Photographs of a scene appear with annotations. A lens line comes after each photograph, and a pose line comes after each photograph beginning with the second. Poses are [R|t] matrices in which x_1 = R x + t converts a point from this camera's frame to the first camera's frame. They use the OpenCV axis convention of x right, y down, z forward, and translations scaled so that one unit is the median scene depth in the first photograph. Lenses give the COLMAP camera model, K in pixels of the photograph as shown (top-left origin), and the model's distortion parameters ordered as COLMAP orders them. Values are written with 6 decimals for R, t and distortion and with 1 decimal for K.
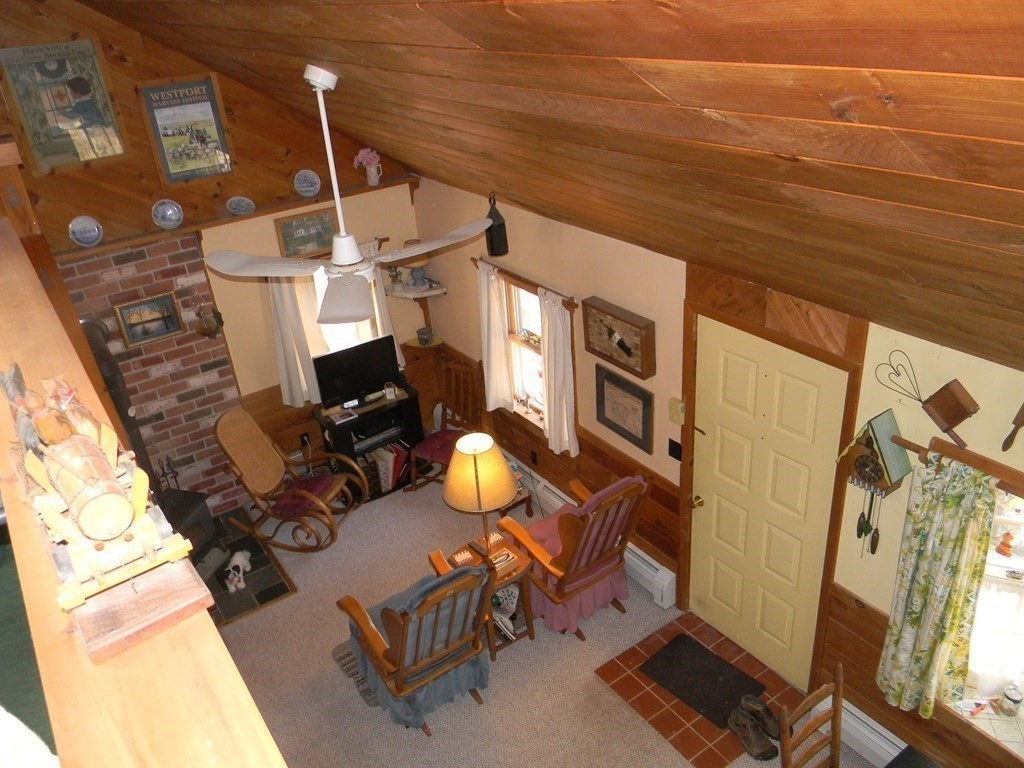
lens RADIAL K [[817.4, 0, 513.9], [0, 817.4, 385.5], [0, 0, 1]] dist [0.009460, -0.006198]
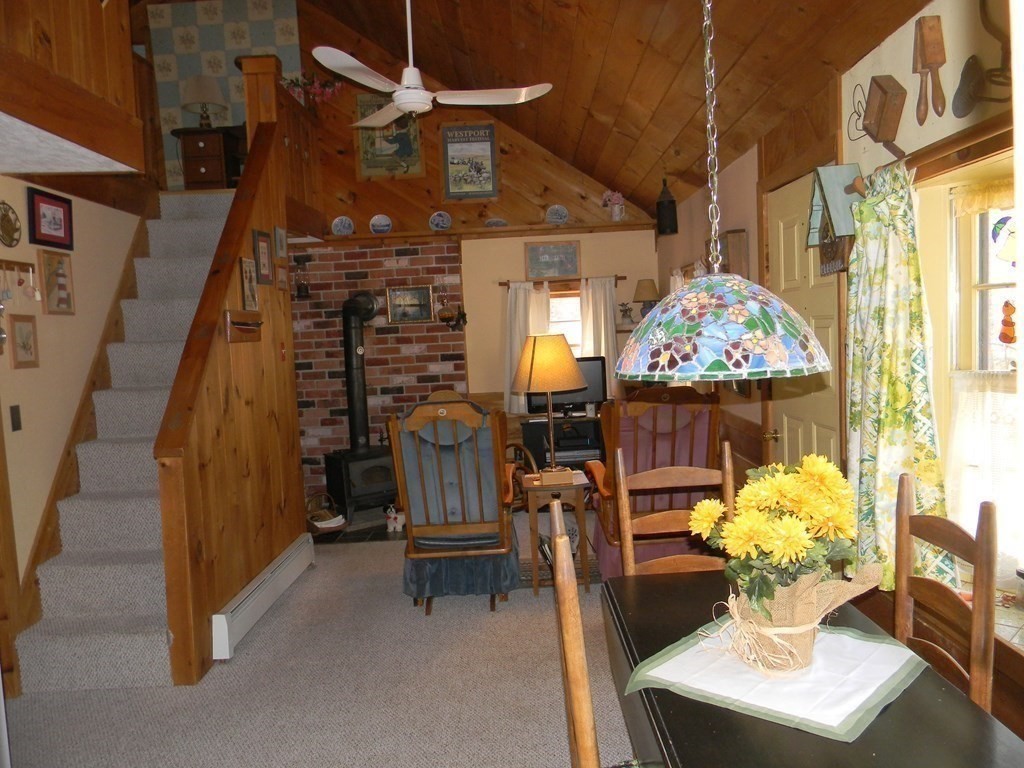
lens RADIAL K [[817.4, 0, 512.3], [0, 817.4, 389.5], [0, 0, 1]] dist [0.009460, -0.006198]
pose [[0.819797, 0.081334, -0.566849, 0.381358], [-0.280954, 0.919667, -0.274367, 0.322833], [0.498997, 0.384183, 0.776792, 0.160326]]
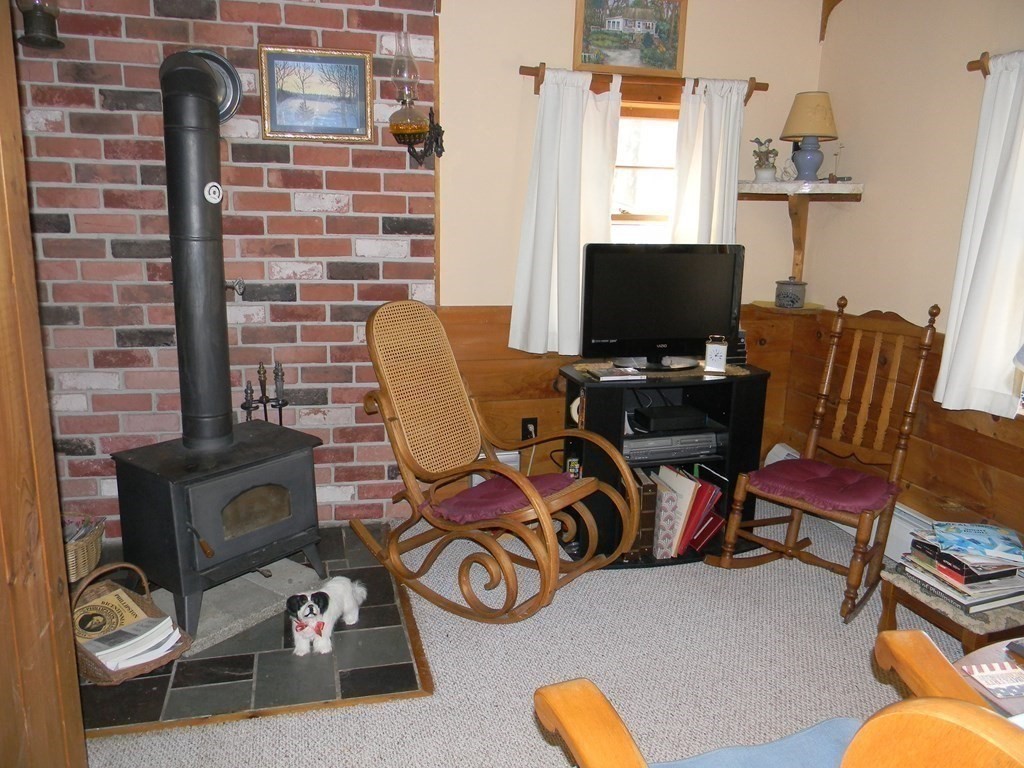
lens RADIAL K [[817.4, 0, 513.8], [0, 817.4, 387.6], [0, 0, 1]] dist [0.009460, -0.006198]
pose [[0.938334, 0.171859, -0.299990, -0.125911], [-0.242136, 0.946027, -0.215412, 0.179074], [0.246778, 0.274767, 0.929303, 0.566593]]
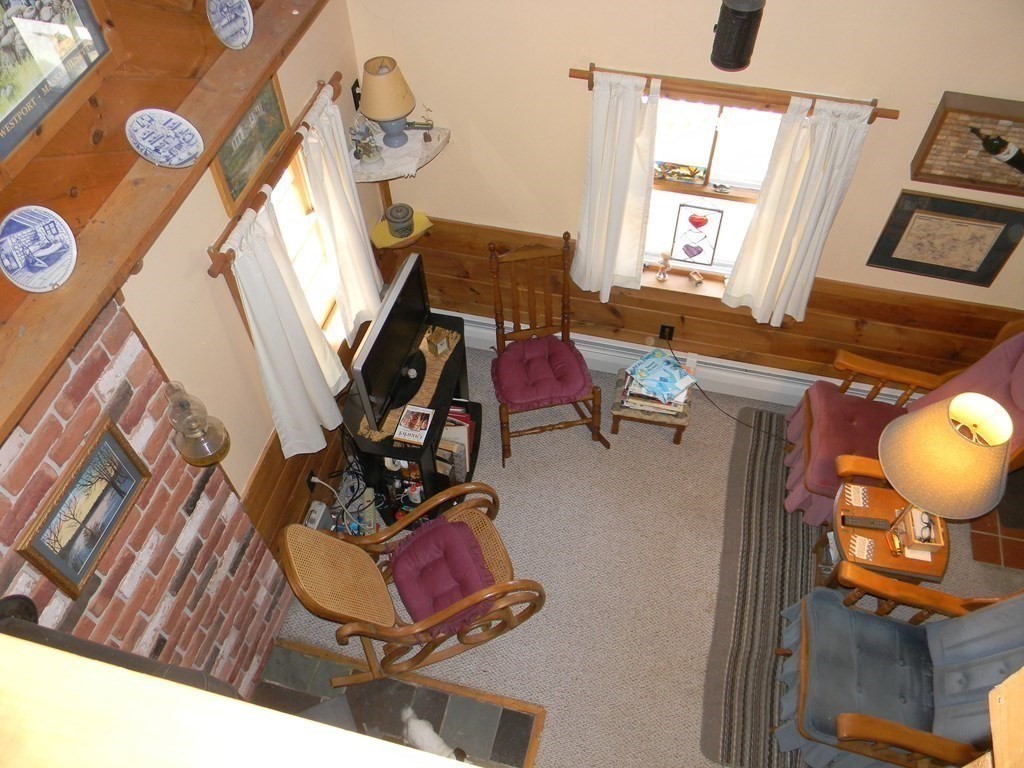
lens RADIAL K [[817.4, 0, 514.3], [0, 817.4, 388.4], [0, 0, 1]] dist [0.009460, -0.006198]
pose [[0.740809, -0.500621, 0.447863, -0.427074], [0.275537, 0.834545, 0.477089, -0.250741], [-0.612602, -0.230029, 0.756178, 0.574201]]
